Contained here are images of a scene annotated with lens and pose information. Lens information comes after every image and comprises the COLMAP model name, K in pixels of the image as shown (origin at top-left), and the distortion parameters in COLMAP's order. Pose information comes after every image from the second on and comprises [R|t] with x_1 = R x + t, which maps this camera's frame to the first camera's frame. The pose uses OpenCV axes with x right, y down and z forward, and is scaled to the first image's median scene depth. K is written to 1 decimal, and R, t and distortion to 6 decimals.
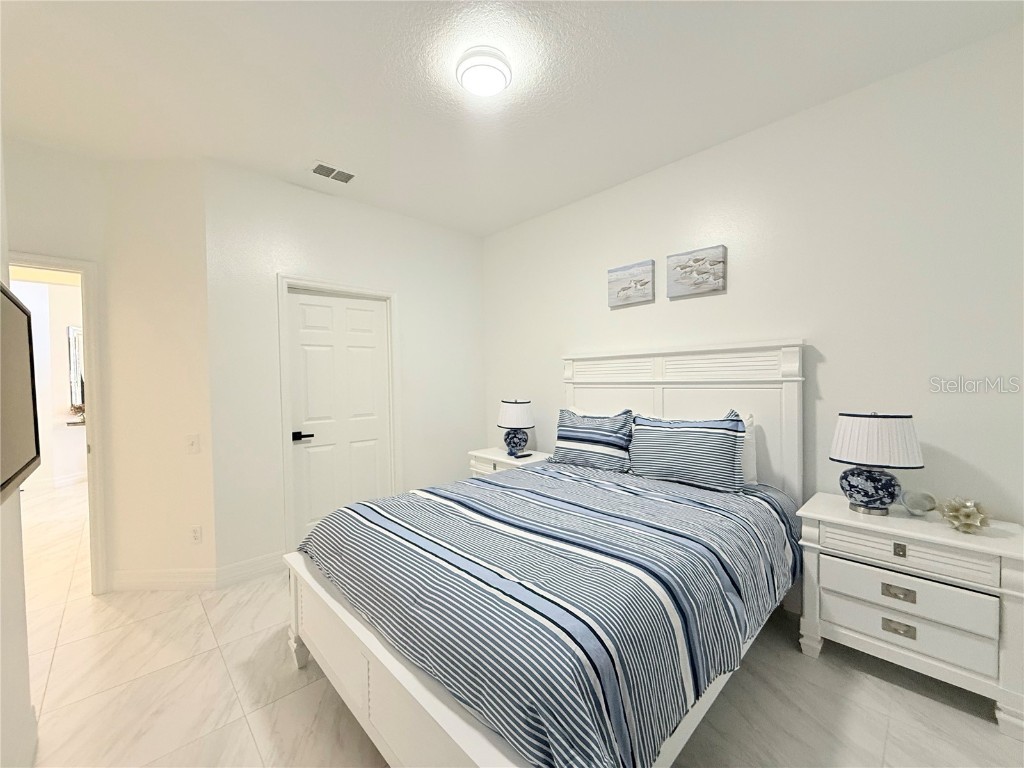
lens RADIAL K [[419.1, 0, 512.0], [0, 419.1, 384.0], [0, 0, 1]] dist [-0.026274, 0.000063]
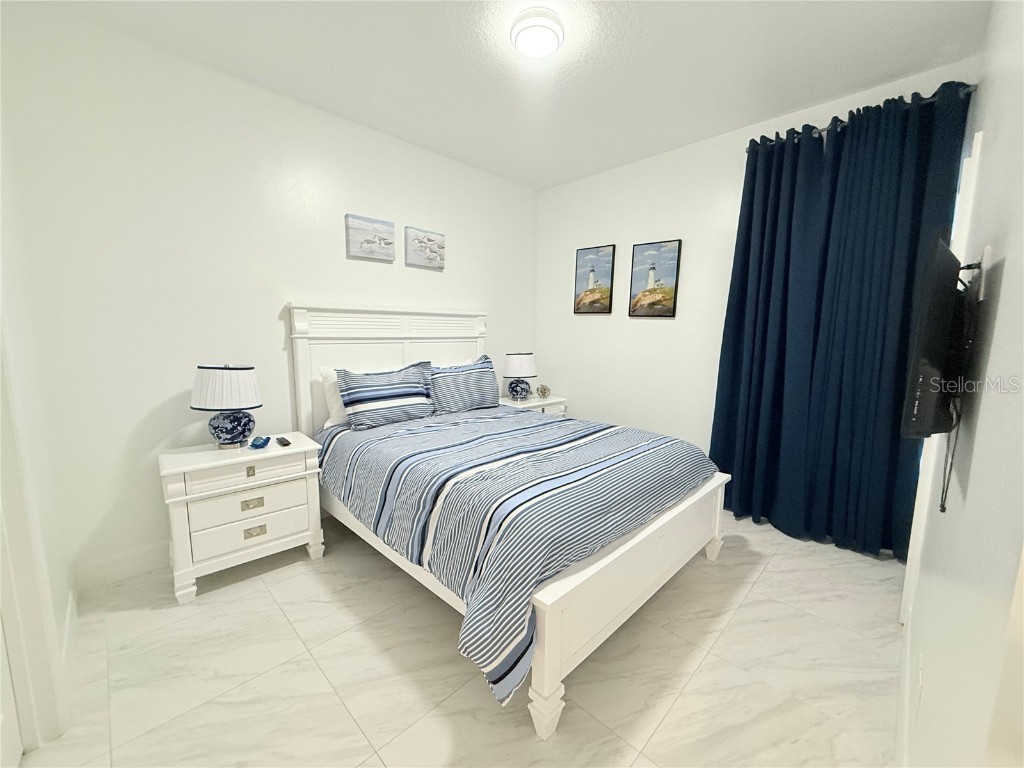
lens RADIAL K [[408.3, 0, 509.5], [0, 408.3, 388.6], [0, 0, 1]] dist [-0.000232, -0.000228]
pose [[-0.043834, -0.128560, 0.990733, -0.829034], [-0.003462, 0.991699, 0.128532, -0.009370], [-0.999033, 0.002204, -0.043915, 0.791092]]
